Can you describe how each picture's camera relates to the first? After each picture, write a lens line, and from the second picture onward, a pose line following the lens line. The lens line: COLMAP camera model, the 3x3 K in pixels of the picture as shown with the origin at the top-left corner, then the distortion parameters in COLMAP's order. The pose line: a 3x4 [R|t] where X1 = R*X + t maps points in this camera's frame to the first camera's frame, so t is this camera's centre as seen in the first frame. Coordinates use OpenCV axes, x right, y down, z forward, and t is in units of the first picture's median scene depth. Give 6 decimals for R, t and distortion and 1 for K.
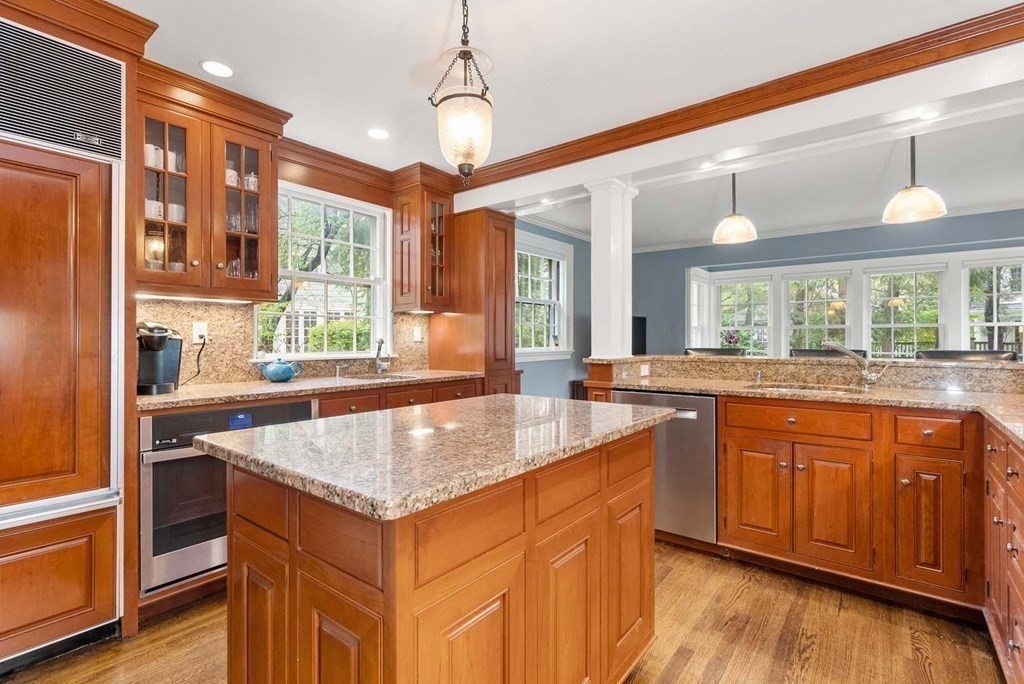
lens RADIAL K [[490.8, 0, 512.0], [0, 490.8, 342.0], [0, 0, 1]] dist [-0.002403, -0.000151]
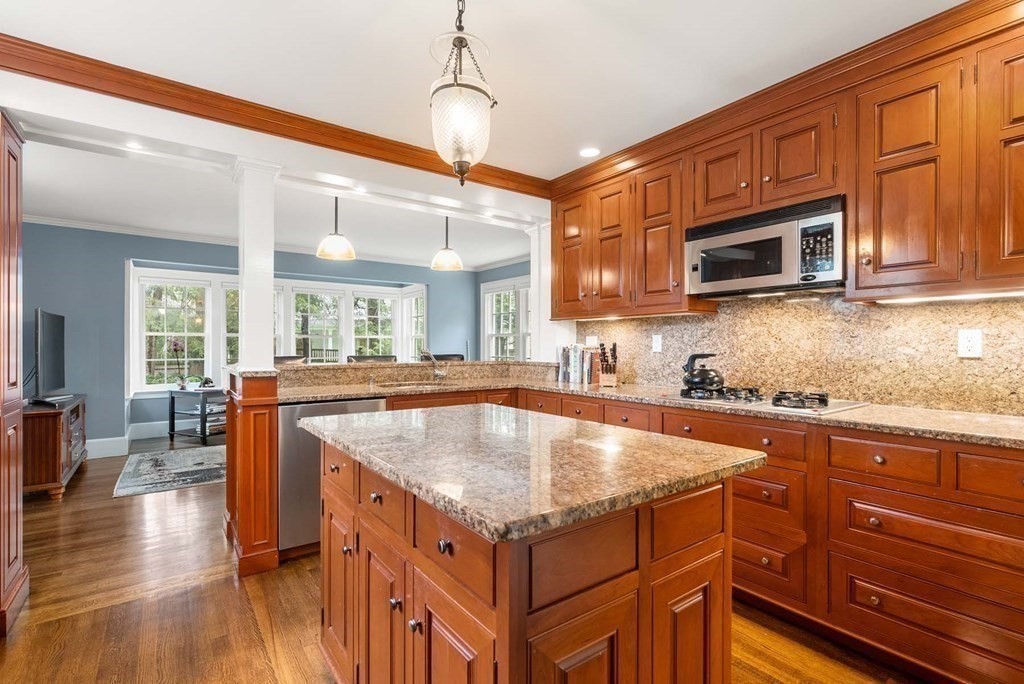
lens RADIAL K [[475.0, 0, 512.0], [0, 475.0, 342.0], [0, 0, 1]] dist [-0.004472, -0.000382]
pose [[0.262759, 0.011211, 0.964796, -0.555413], [0.003668, 0.999914, -0.012618, -0.004285], [-0.964854, 0.006855, 0.262696, 0.403781]]
